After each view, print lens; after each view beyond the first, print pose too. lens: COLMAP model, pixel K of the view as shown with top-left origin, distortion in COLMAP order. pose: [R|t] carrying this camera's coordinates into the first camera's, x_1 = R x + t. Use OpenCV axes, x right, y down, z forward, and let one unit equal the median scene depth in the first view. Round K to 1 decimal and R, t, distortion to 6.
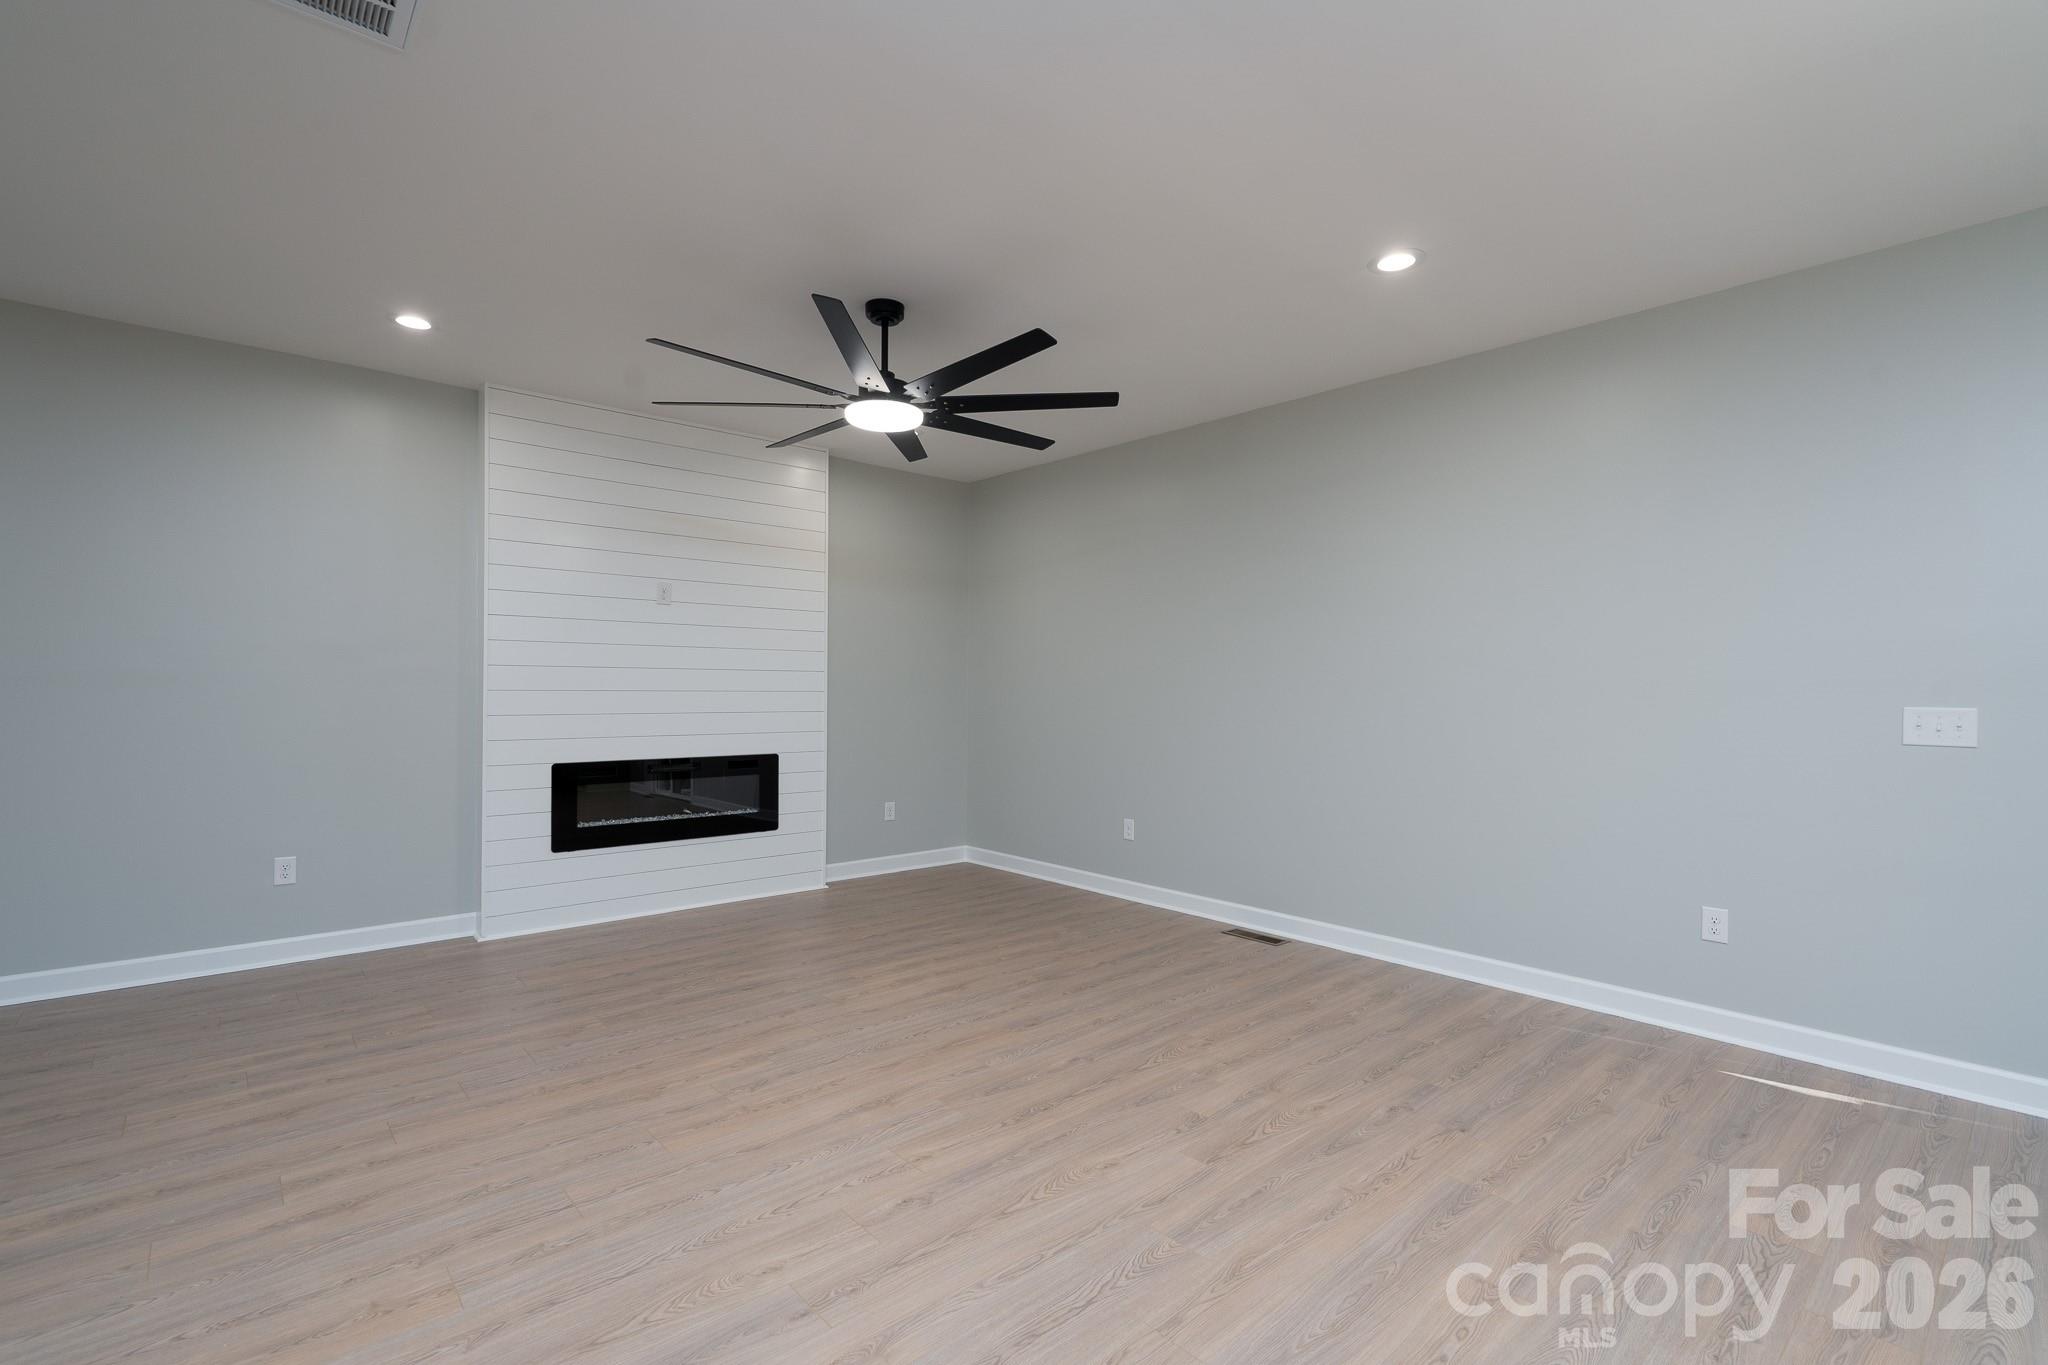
lens RADIAL K [[937.3, 0, 1076.1], [0, 937.3, 703.5], [0, 0, 1]] dist [-0.002782, 0.001663]
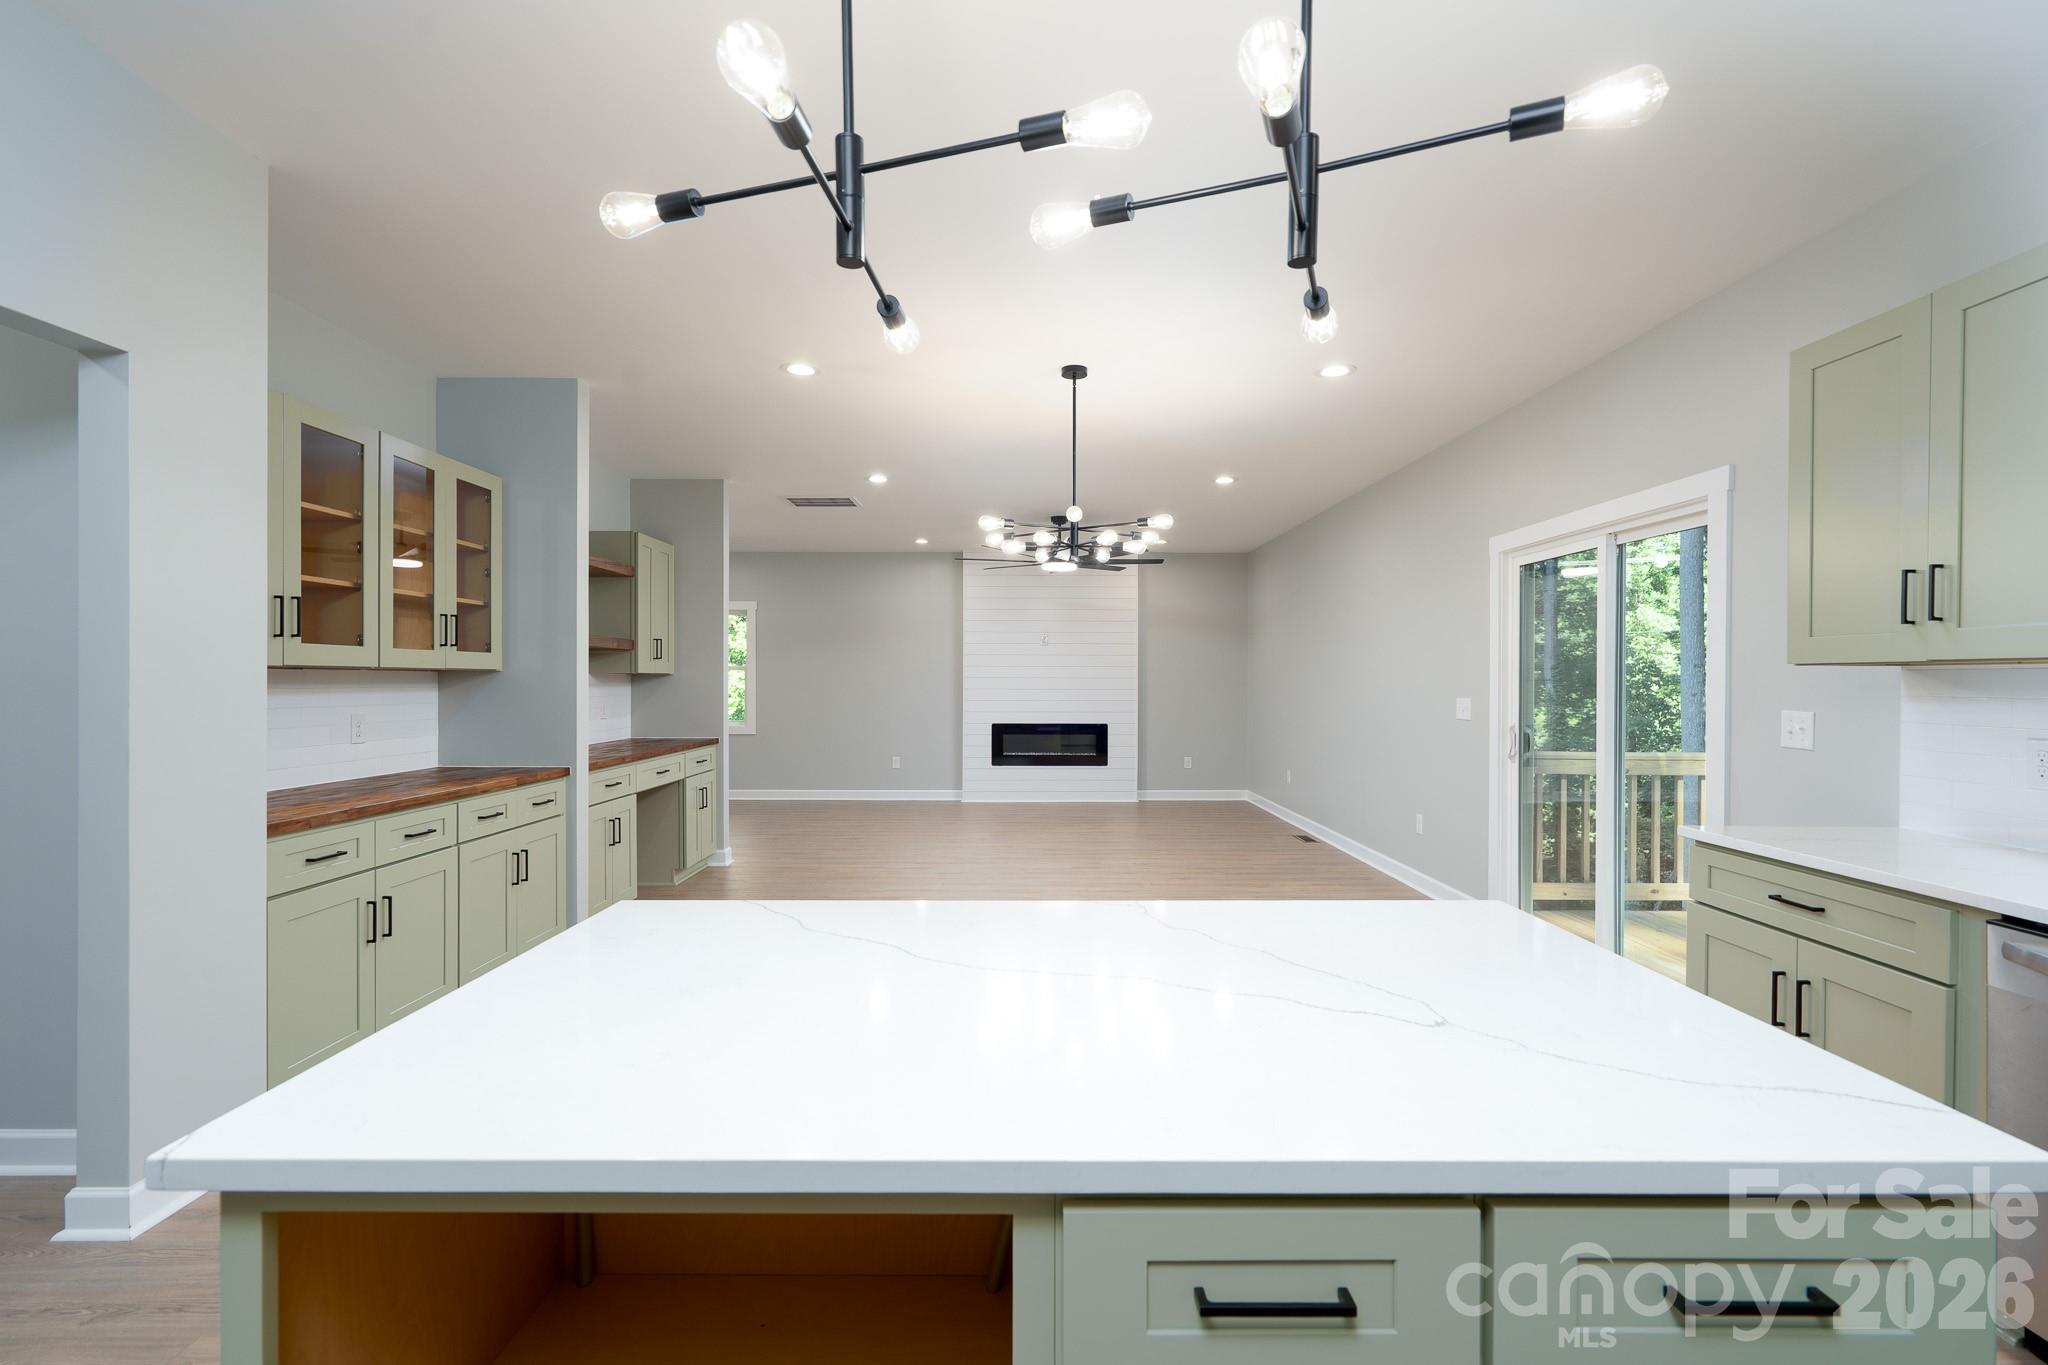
lens RADIAL K [[937.3, 0, 1026.1], [0, 937.3, 686.4], [0, 0, 1]] dist [-0.002782, 0.001663]
pose [[0.761978, -0.002586, -0.647598, 0.925531], [-0.006099, 0.999919, -0.011169, 0.003906], [0.647574, 0.012460, 0.761901, -0.601517]]
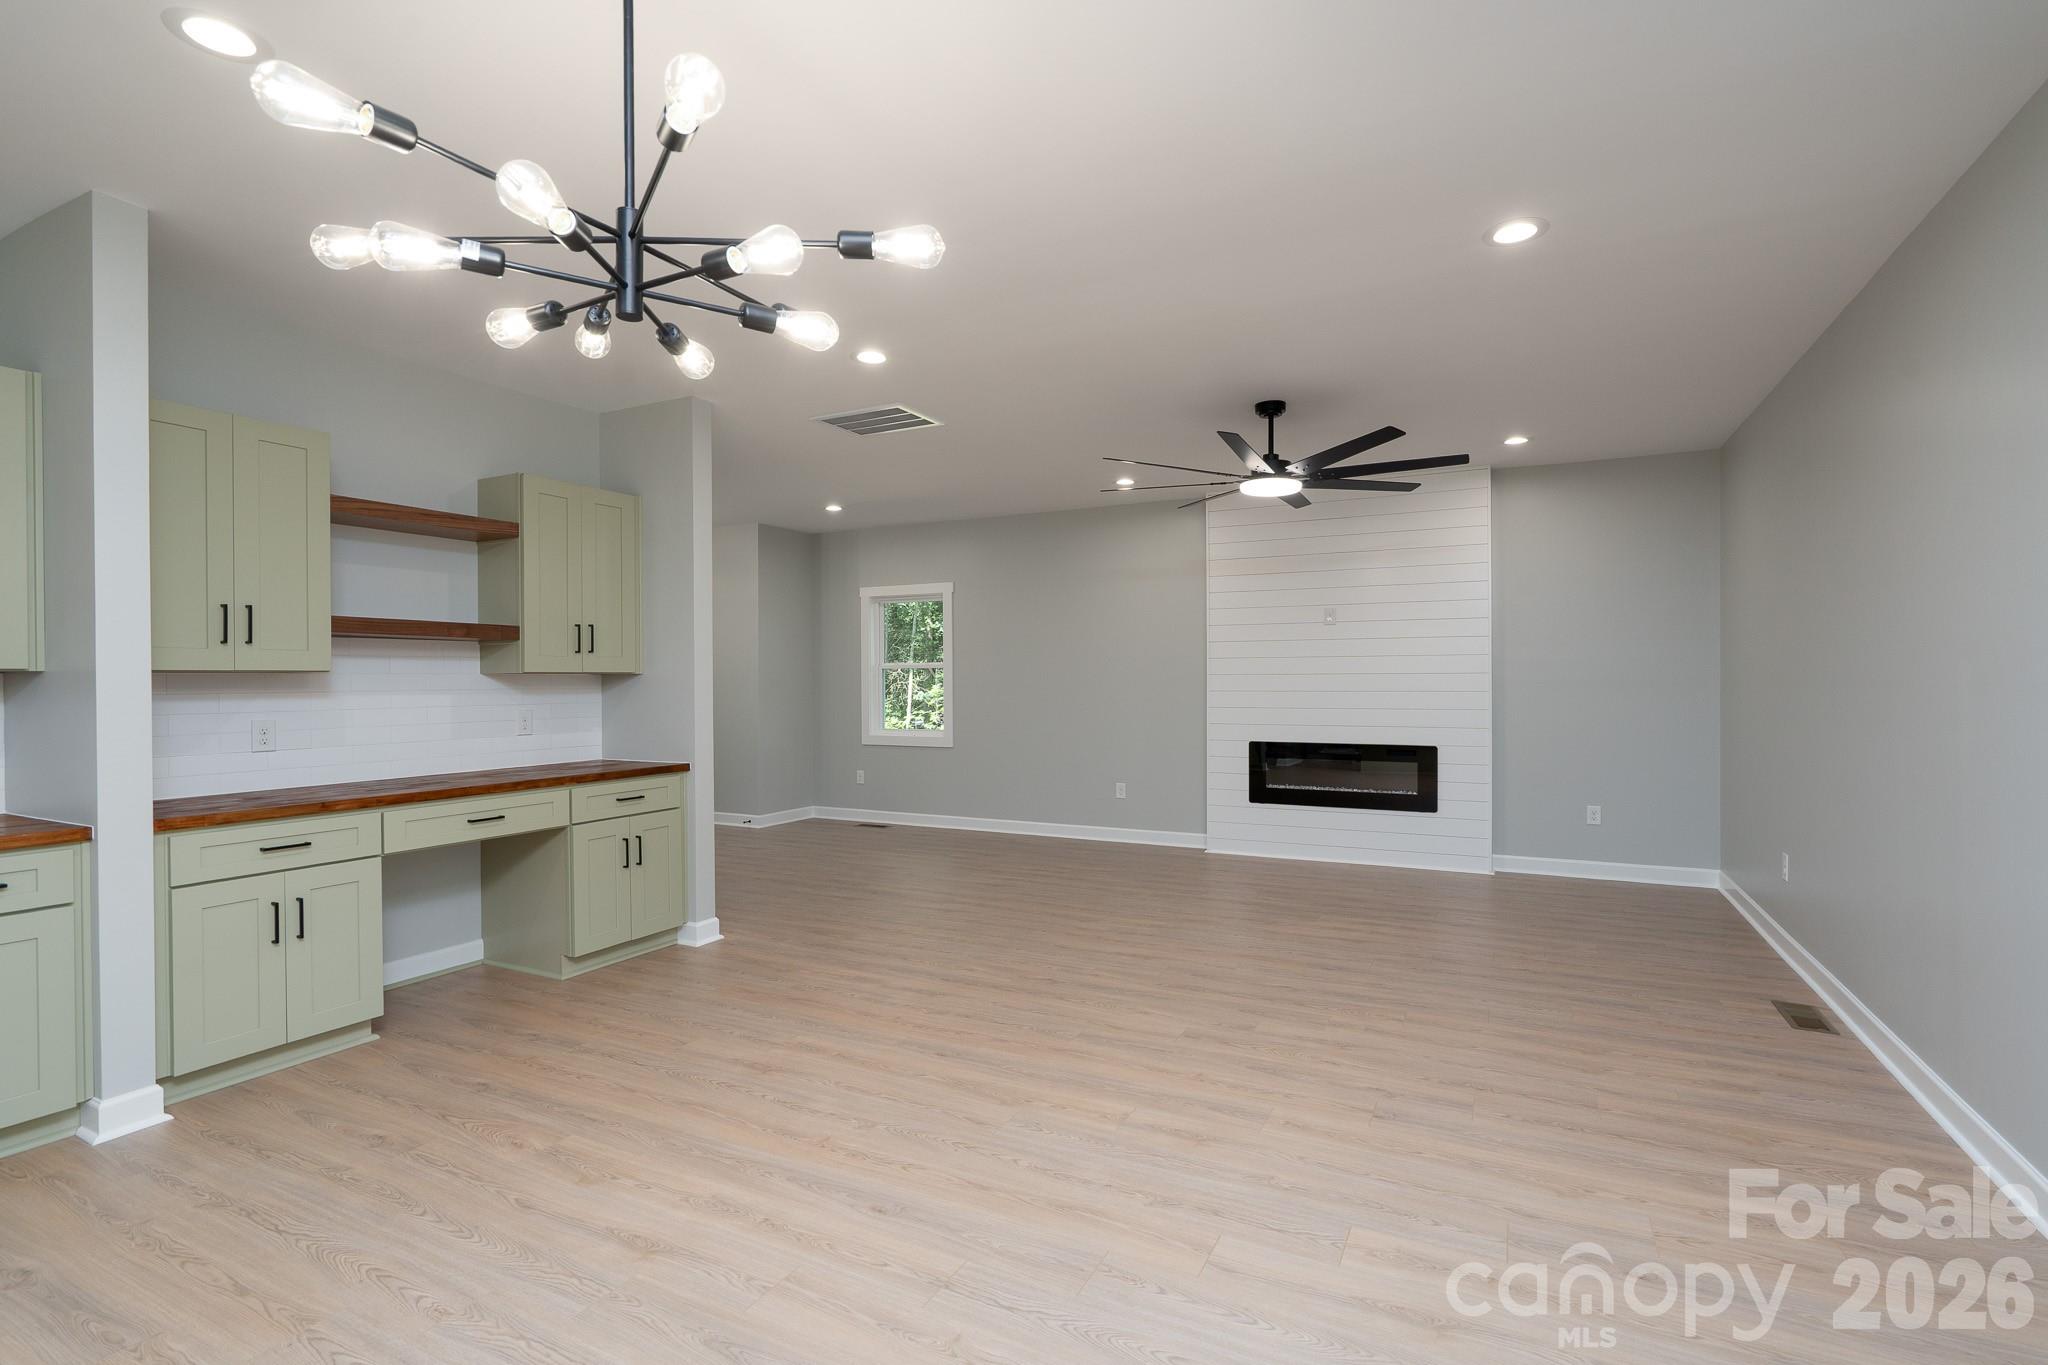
lens RADIAL K [[937.3, 0, 1014.8], [0, 937.3, 699.6], [0, 0, 1]] dist [-0.002782, 0.001663]
pose [[0.362274, 0.009031, -0.932028, 0.707419], [-0.007783, 0.999948, 0.006663, -0.008329], [0.932039, 0.004840, 0.362326, 0.137050]]
